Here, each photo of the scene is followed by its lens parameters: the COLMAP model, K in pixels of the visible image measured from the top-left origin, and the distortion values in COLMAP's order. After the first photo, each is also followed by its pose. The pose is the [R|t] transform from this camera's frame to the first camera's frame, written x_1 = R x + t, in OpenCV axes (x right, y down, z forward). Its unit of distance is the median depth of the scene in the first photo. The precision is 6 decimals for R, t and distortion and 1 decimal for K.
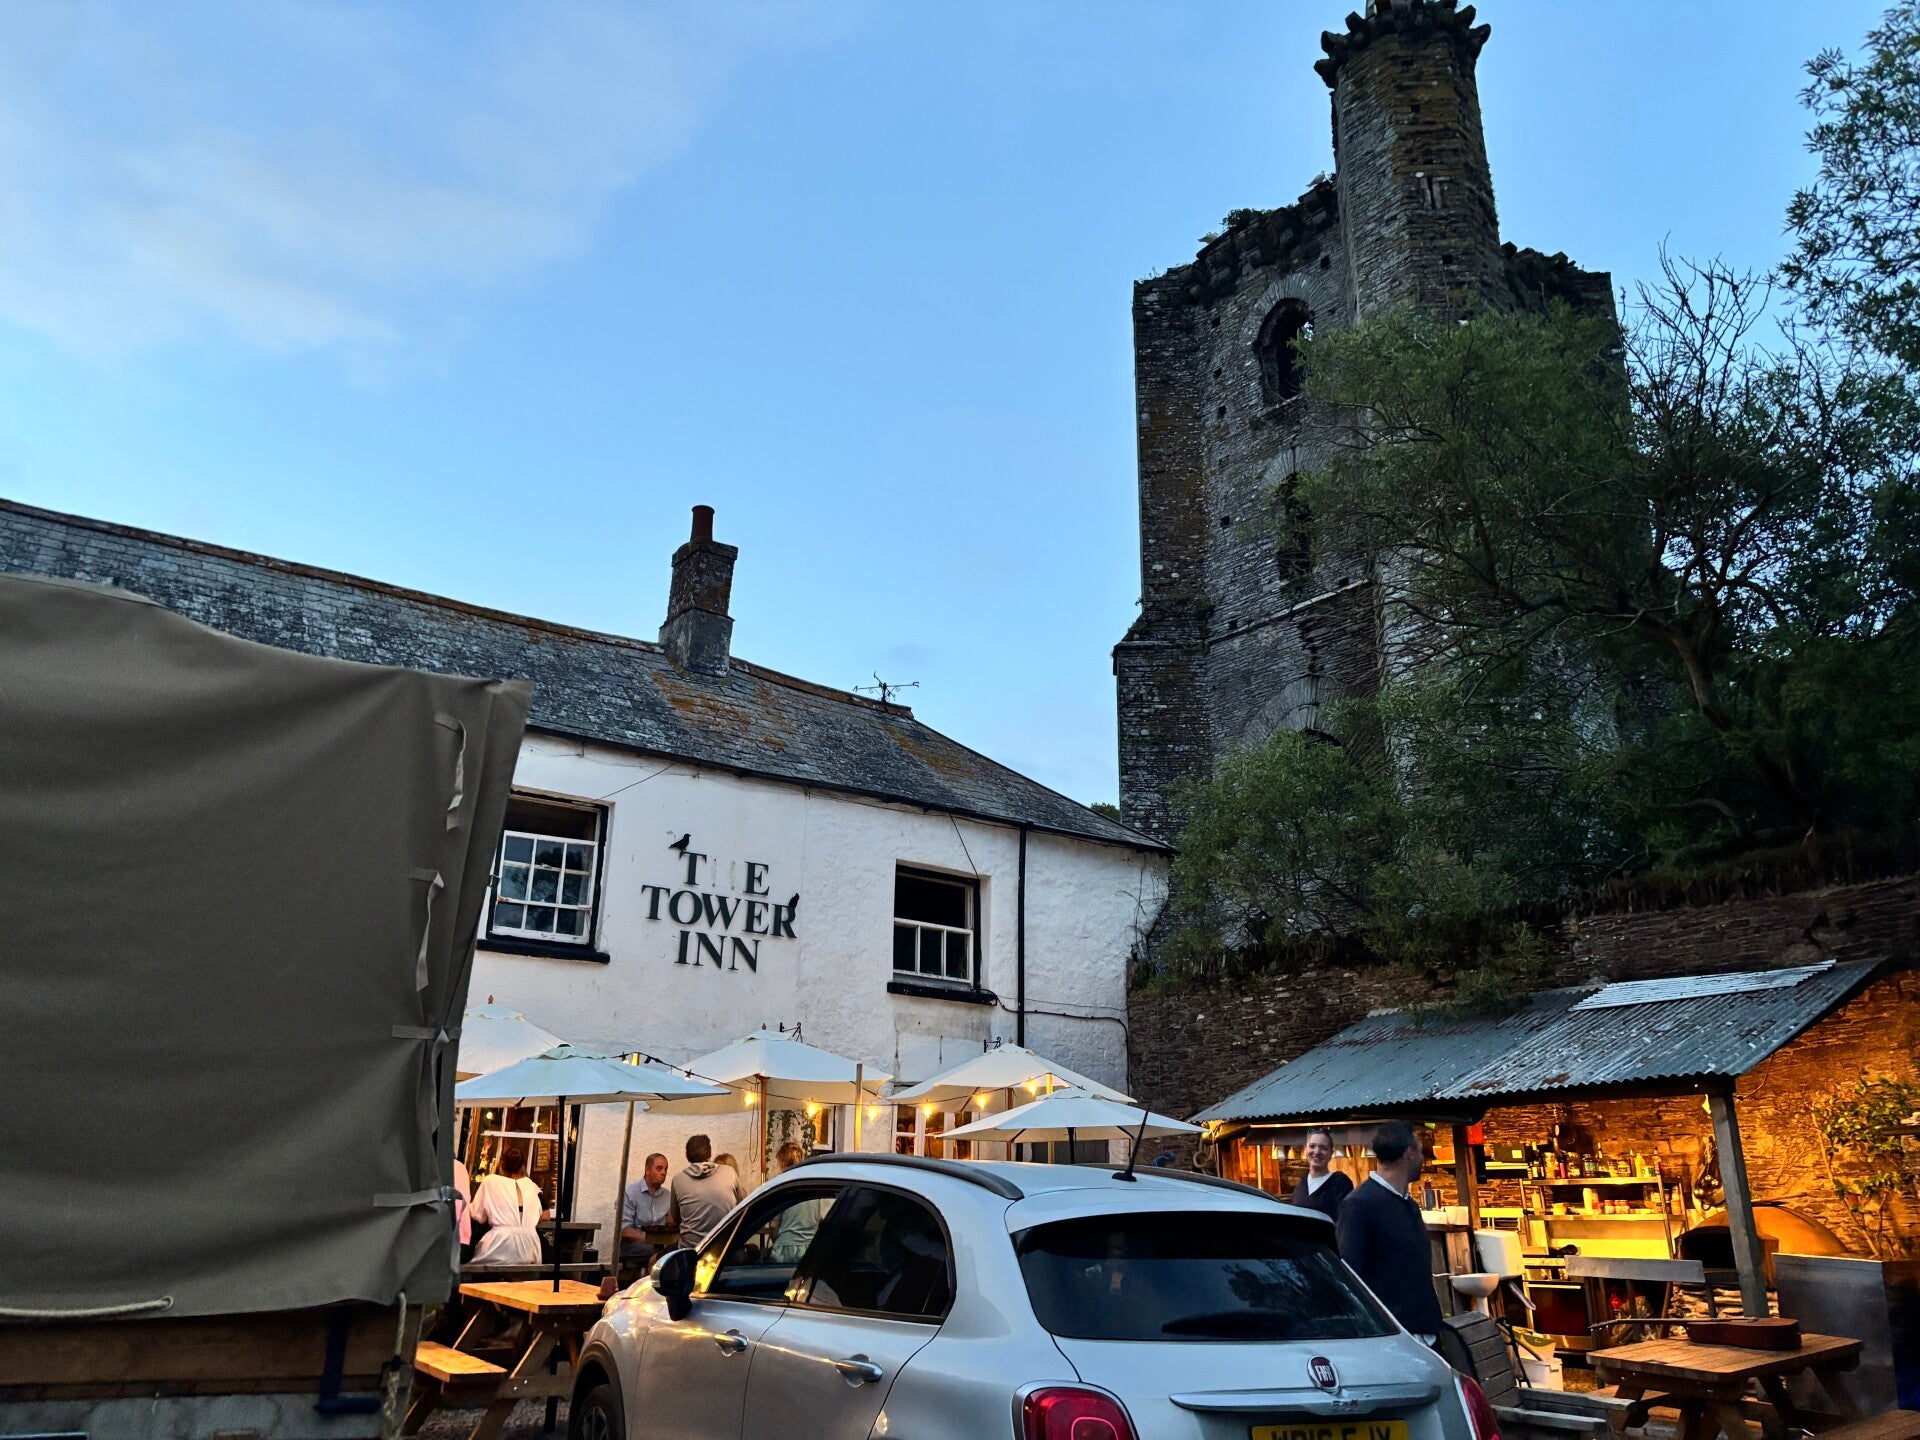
lens RADIAL K [[1489.4, 0, 960.0], [0, 1489.4, 720.0], [0, 0, 1]] dist [0.005948, -0.000450]
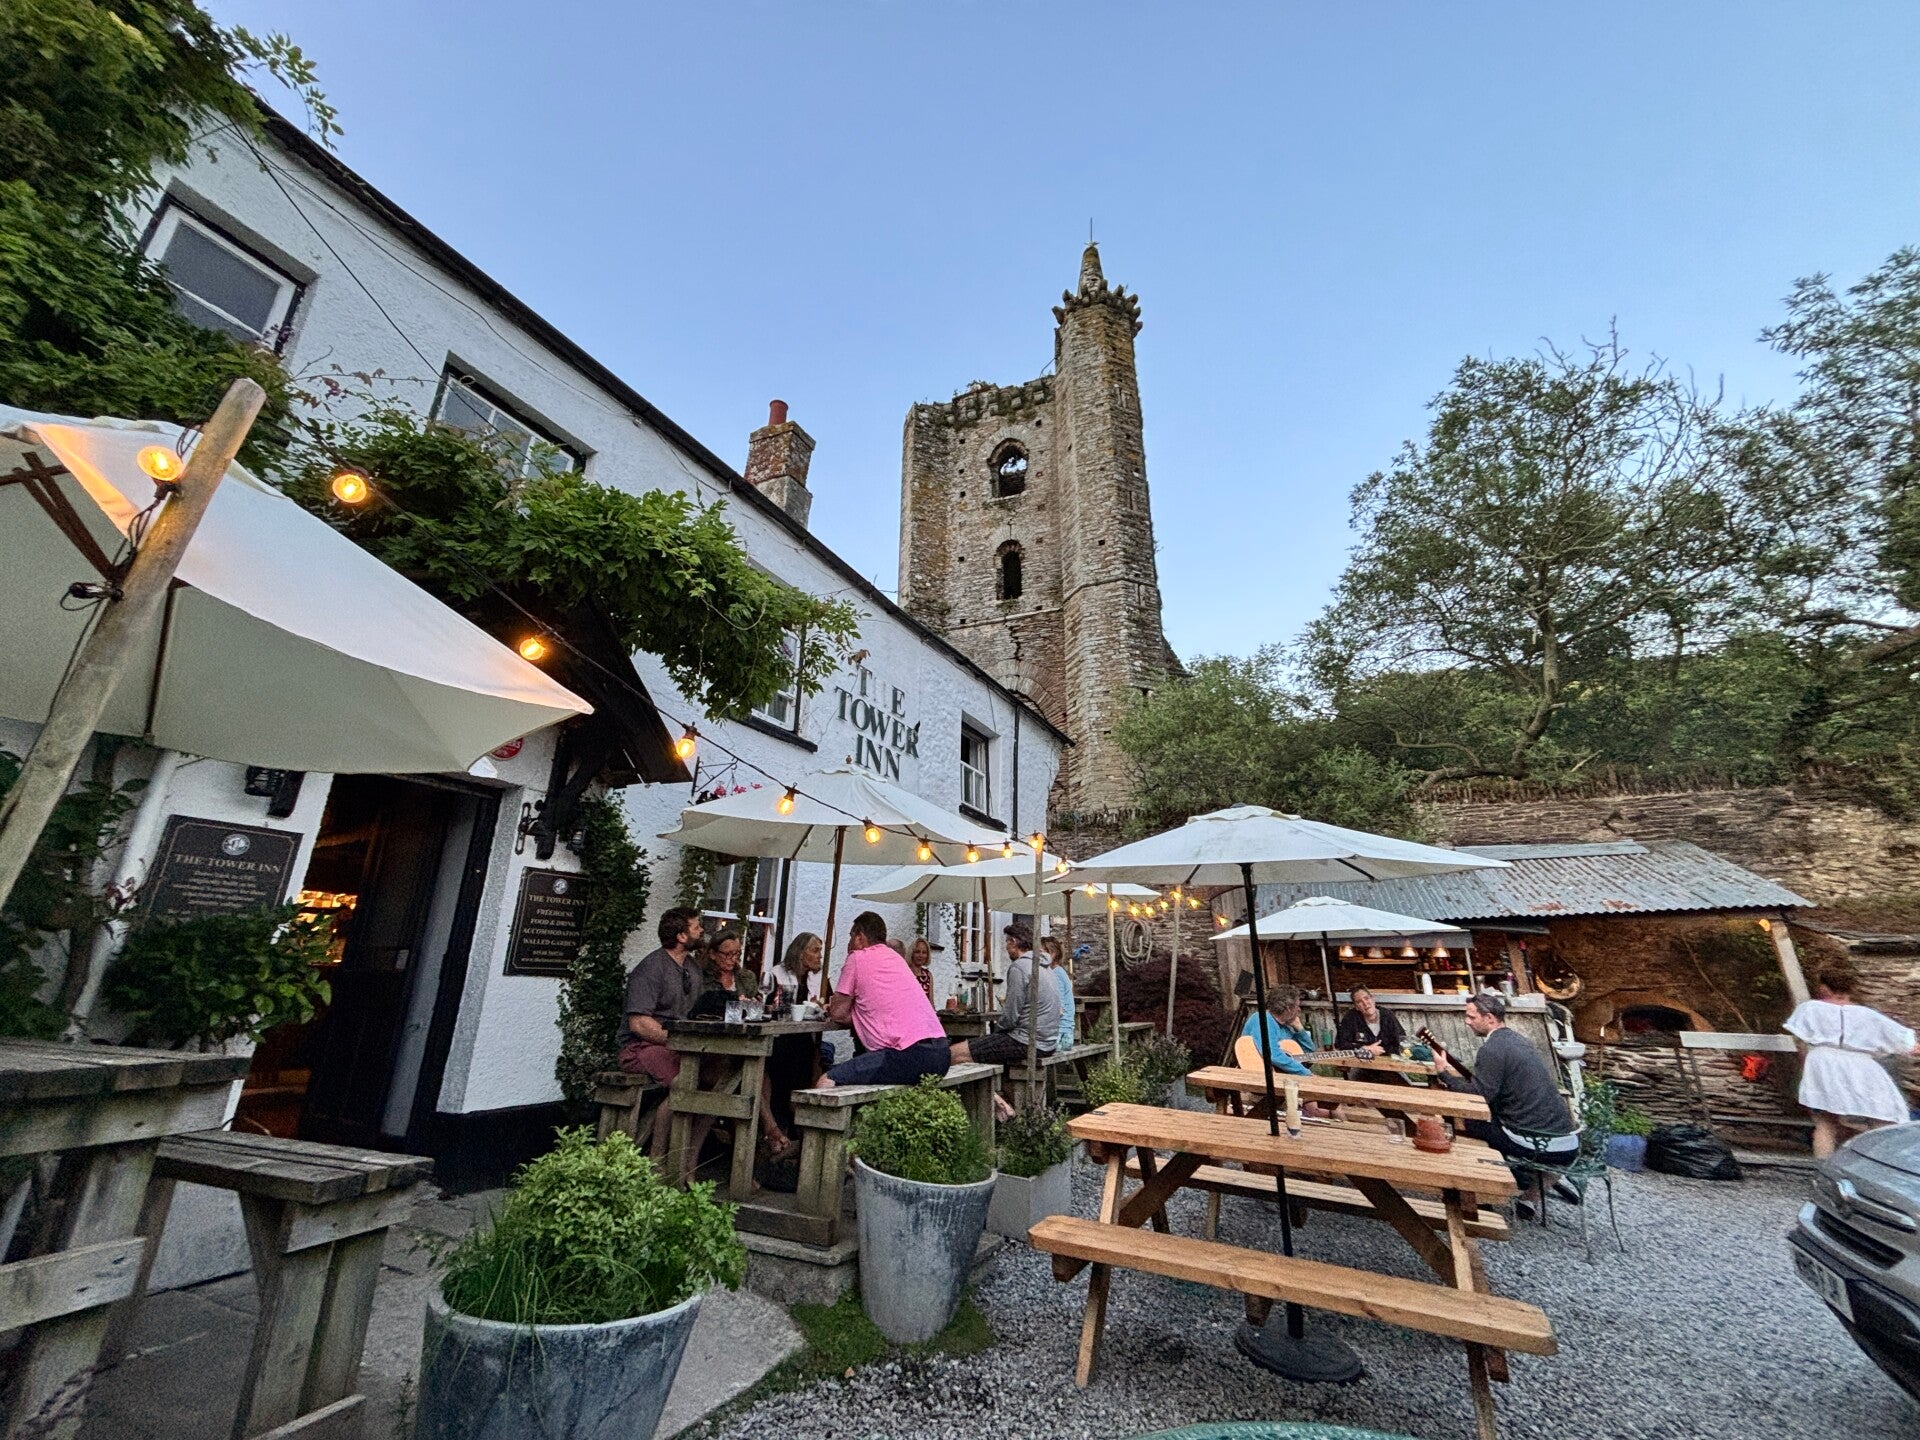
lens RADIAL K [[786.1, 0, 960.0], [0, 786.1, 720.0], [0, 0, 1]] dist [0.001174, 0.000154]
pose [[0.877703, 0.149821, 0.455183, -0.365527], [-0.152829, 0.987784, -0.030431, 0.130382], [-0.454181, -0.042856, 0.889878, 0.437442]]
